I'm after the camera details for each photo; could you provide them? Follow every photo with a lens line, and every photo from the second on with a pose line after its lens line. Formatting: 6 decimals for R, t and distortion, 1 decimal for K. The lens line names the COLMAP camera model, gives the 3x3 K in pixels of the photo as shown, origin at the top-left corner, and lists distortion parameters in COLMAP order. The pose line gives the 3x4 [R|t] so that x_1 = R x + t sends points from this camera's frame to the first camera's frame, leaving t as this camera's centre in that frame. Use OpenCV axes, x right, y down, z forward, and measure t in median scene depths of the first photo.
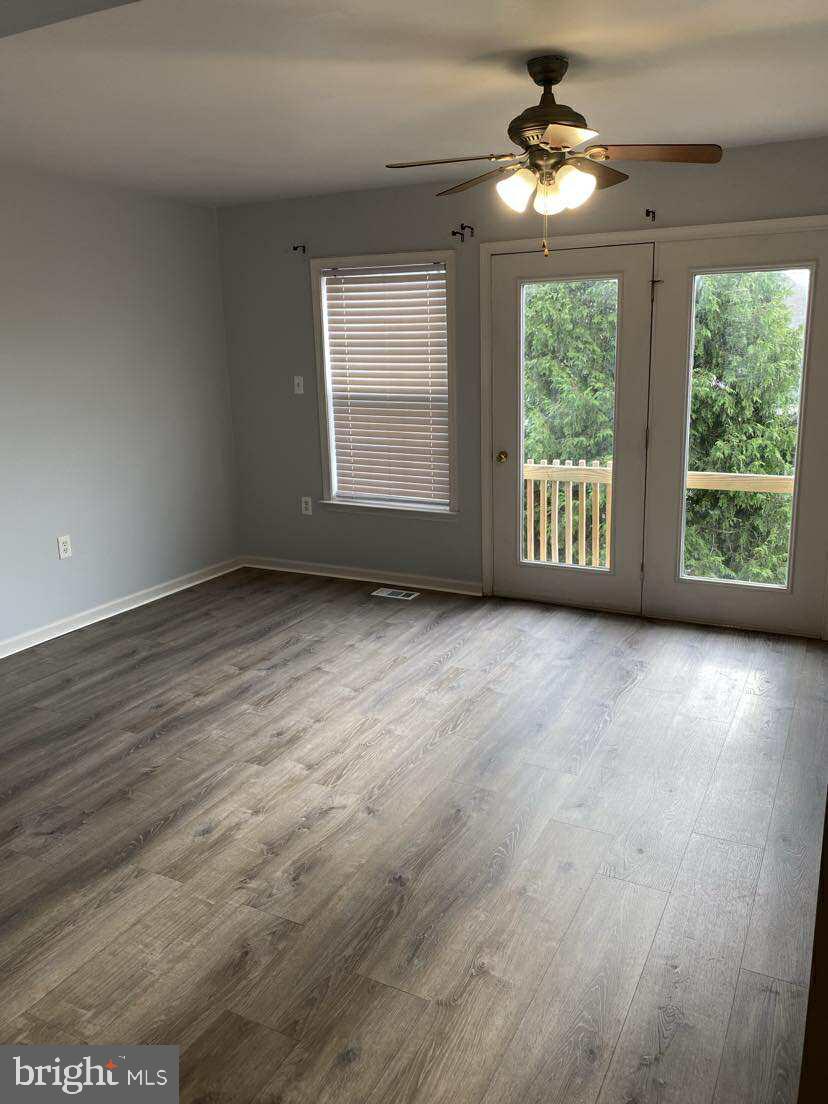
lens RADIAL K [[851.8, 0, 402.2], [0, 851.8, 549.6], [0, 0, 1]] dist [0.035097, -0.032618]
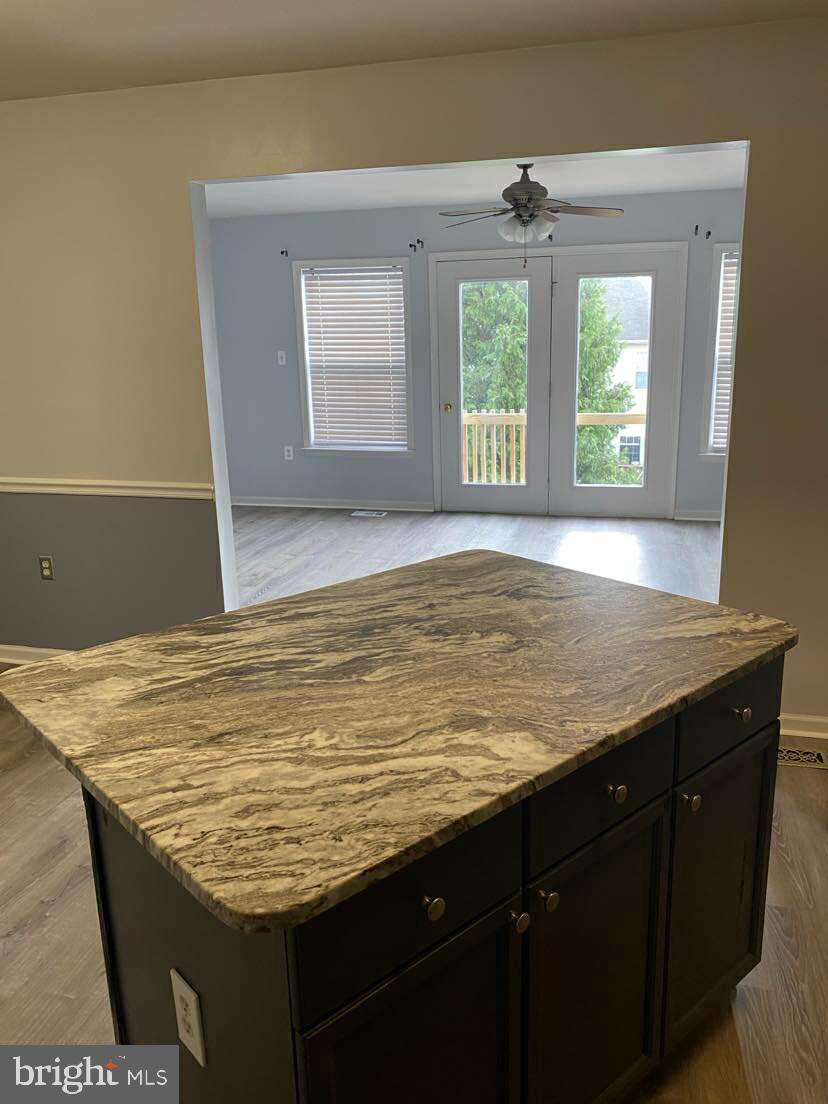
lens RADIAL K [[851.8, 0, 420.4], [0, 851.8, 552.6], [0, 0, 1]] dist [0.035097, -0.032618]
pose [[0.975783, -0.056245, 0.211384, -0.231998], [0.053065, 0.998377, 0.020692, 0.096028], [-0.212205, -0.008974, 0.977184, -0.348373]]
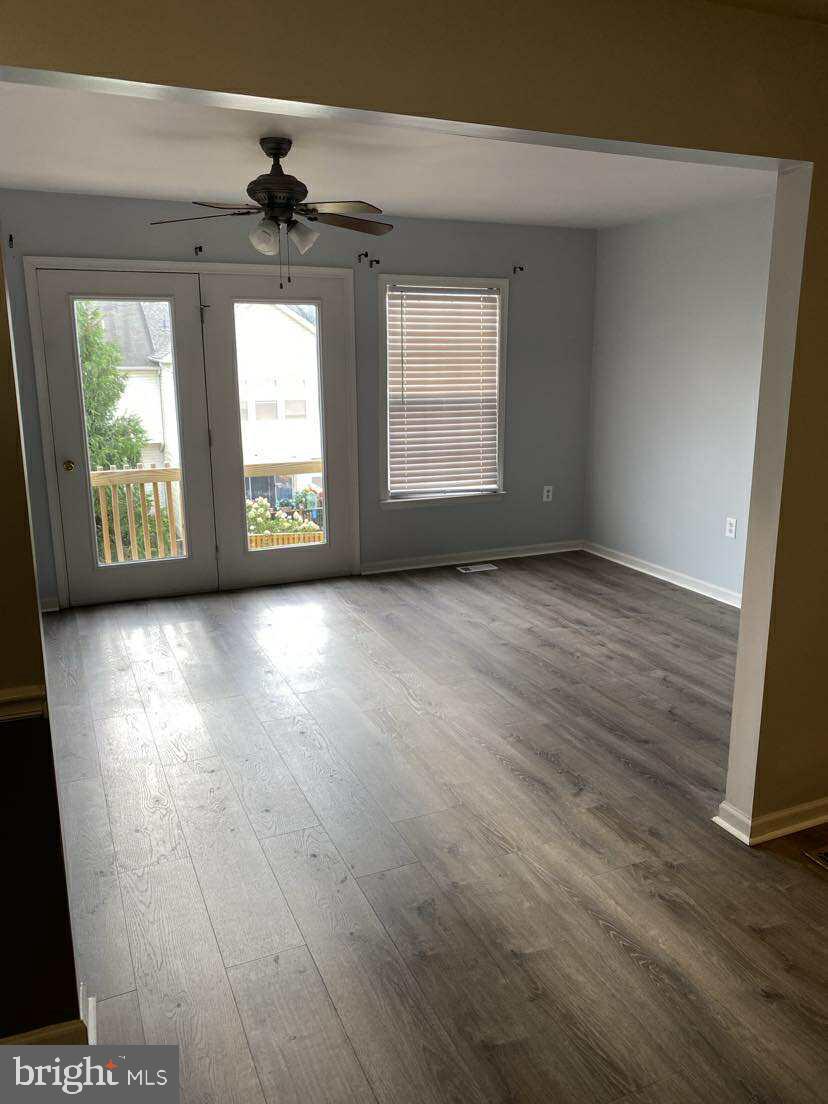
lens RADIAL K [[851.8, 0, 412.8], [0, 851.8, 551.4], [0, 0, 1]] dist [0.035097, -0.032618]
pose [[0.610412, -0.169597, 0.773715, -0.429030], [0.177052, 0.981308, 0.075418, -0.014748], [-0.772043, 0.090951, 0.629029, 0.050172]]
